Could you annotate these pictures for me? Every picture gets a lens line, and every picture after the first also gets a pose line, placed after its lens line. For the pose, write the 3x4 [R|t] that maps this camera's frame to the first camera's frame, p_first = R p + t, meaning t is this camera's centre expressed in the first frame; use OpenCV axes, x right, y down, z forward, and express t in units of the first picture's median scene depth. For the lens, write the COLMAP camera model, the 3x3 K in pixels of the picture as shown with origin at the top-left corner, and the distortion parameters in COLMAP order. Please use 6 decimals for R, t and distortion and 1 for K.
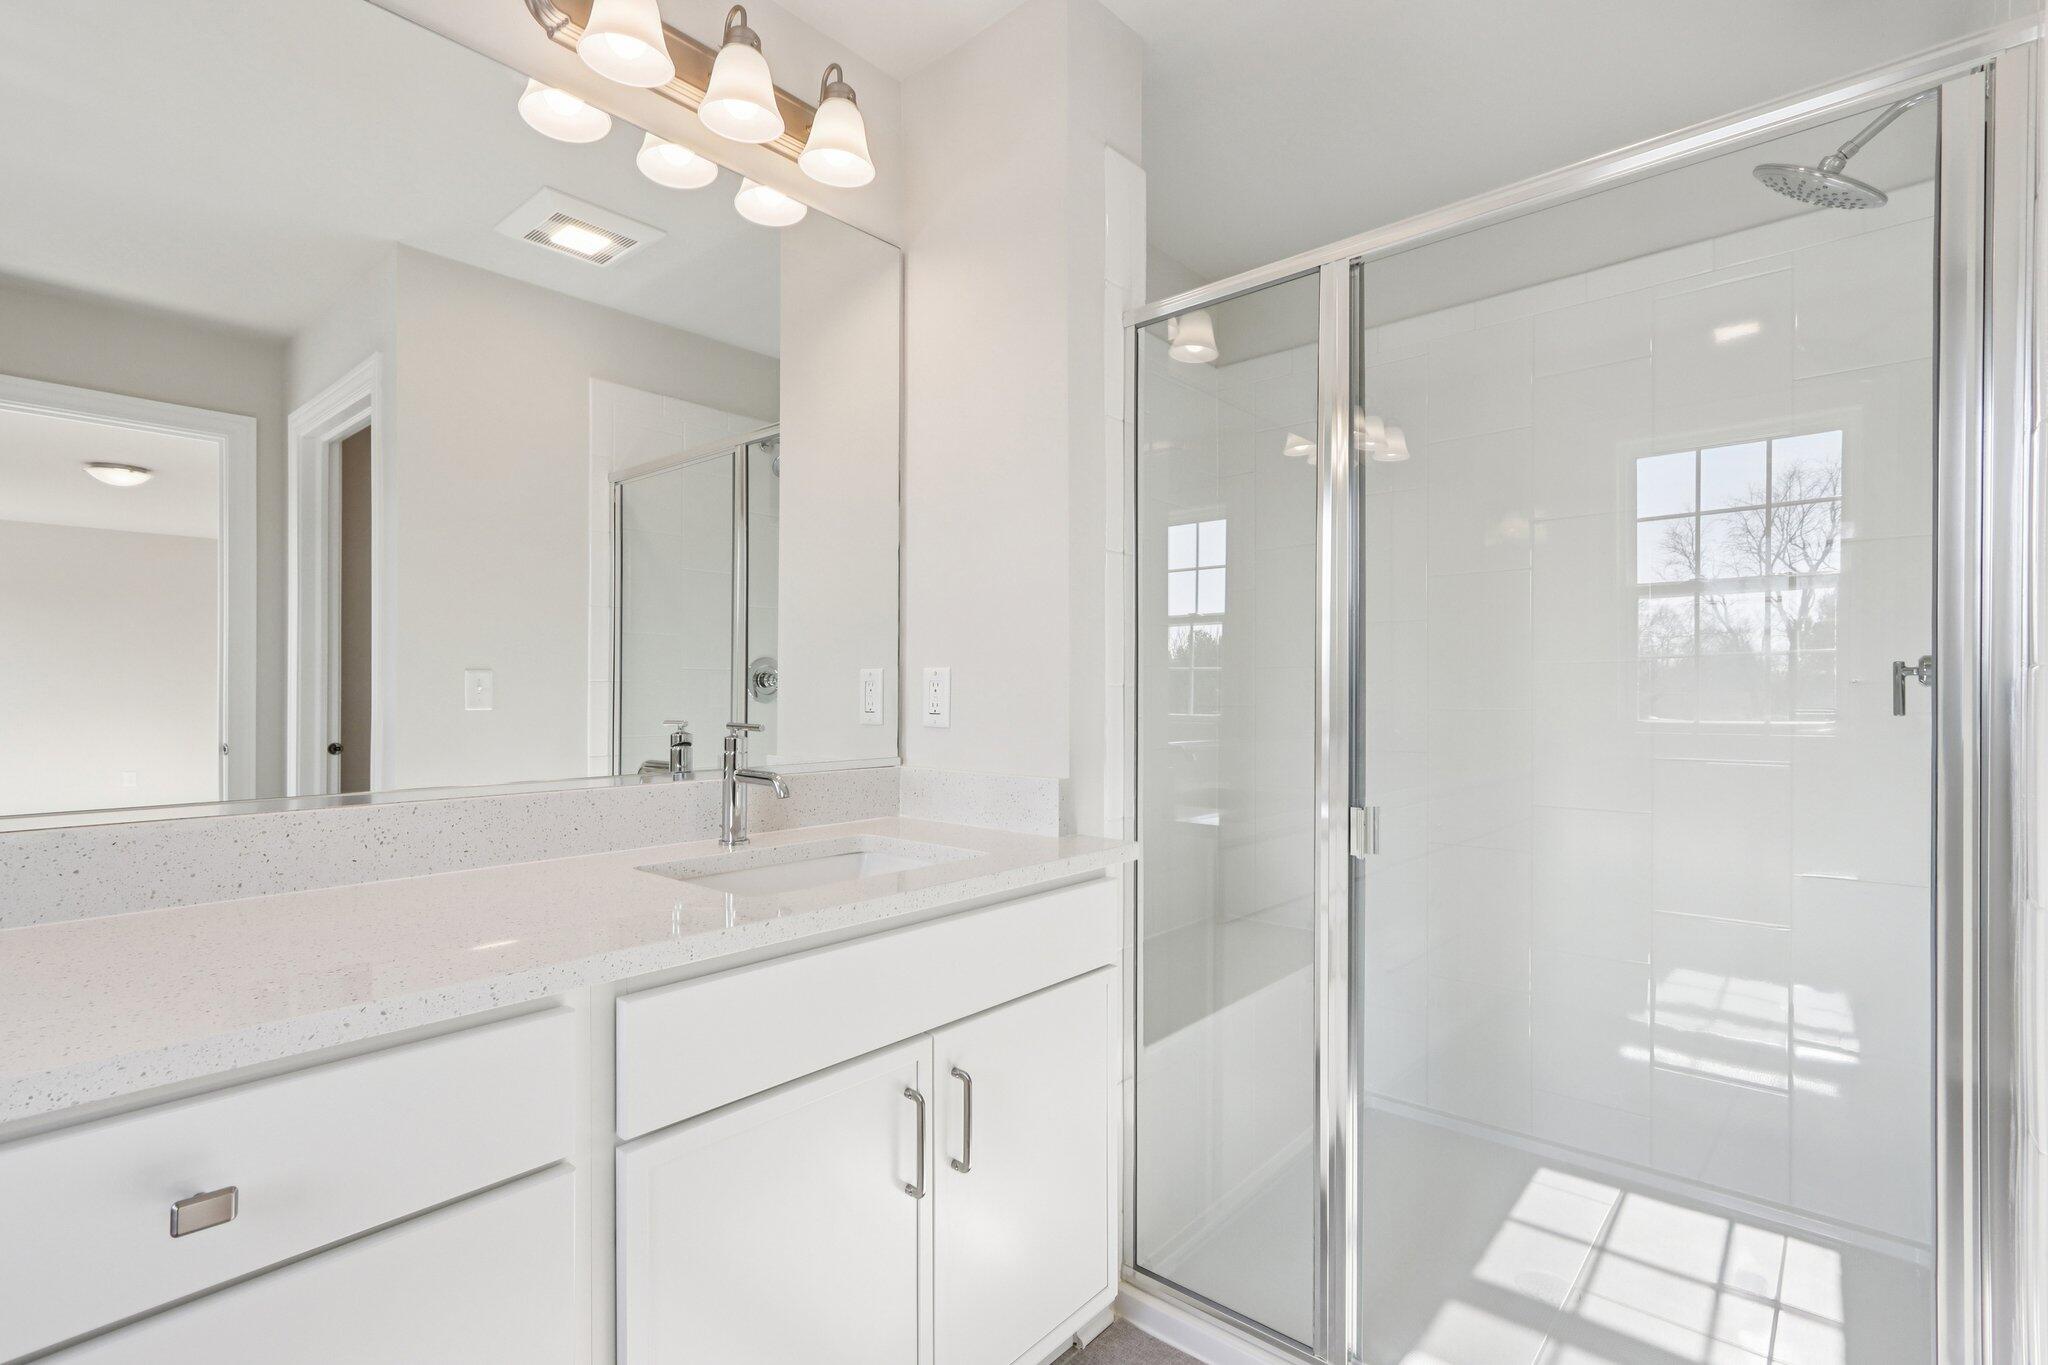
lens RADIAL K [[927.3, 0, 1024.7], [0, 927.3, 691.2], [0, 0, 1]] dist [-0.010882, 0.011081]
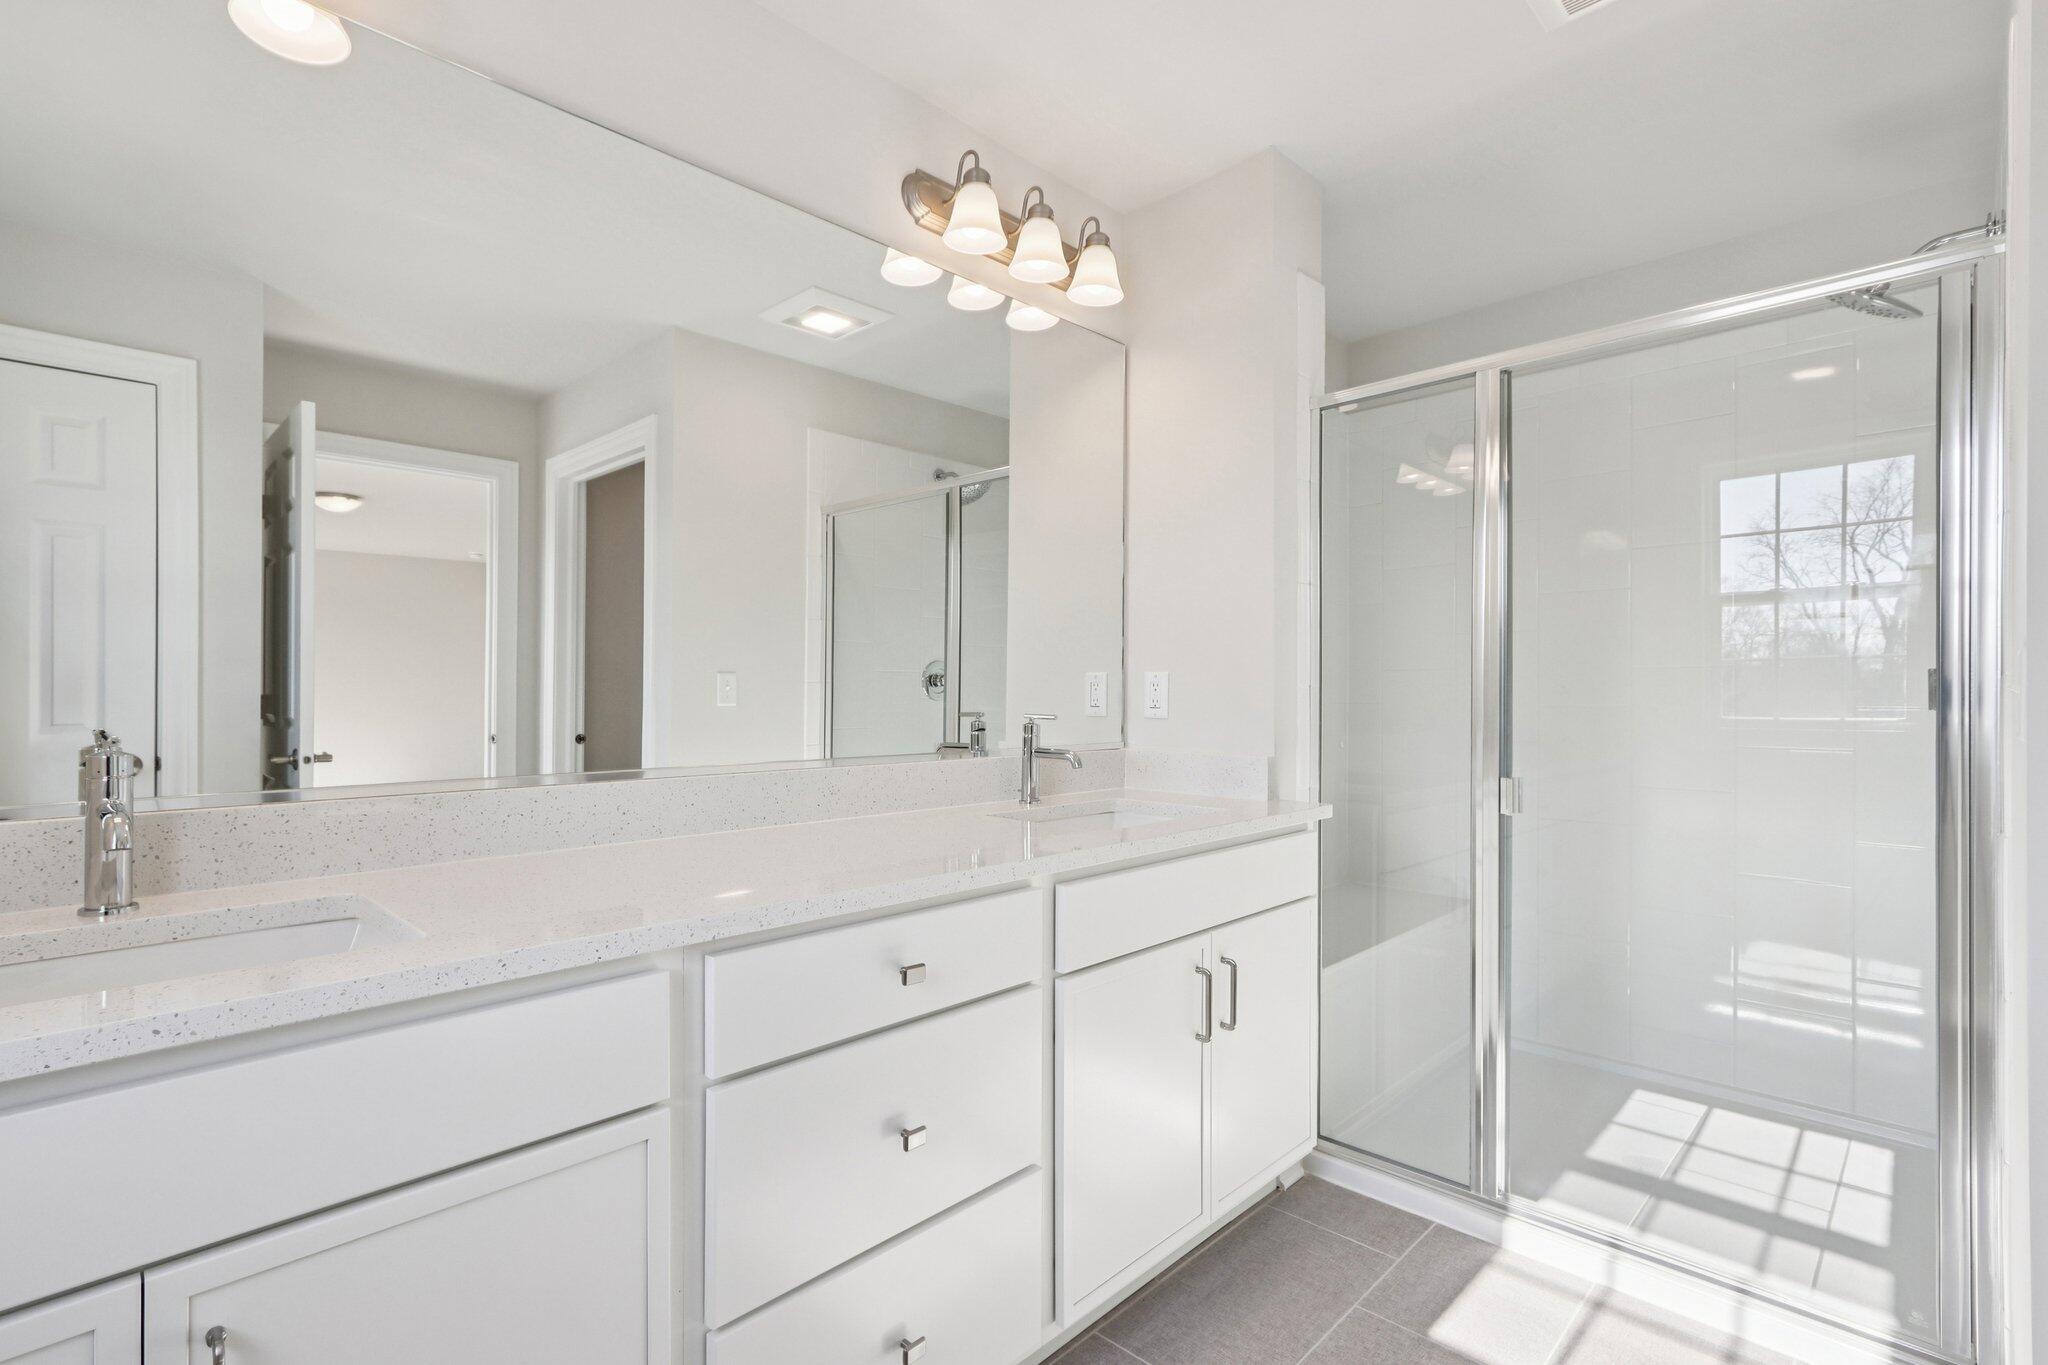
lens RADIAL K [[955.3, 0, 1001.0], [0, 955.3, 690.0], [0, 0, 1]] dist [-0.011471, 0.006366]
pose [[0.998188, 0.000488, -0.060170, -0.224245], [-0.000565, 0.999999, -0.001255, 0.001152], [0.060169, 0.001287, 0.998187, -0.326127]]
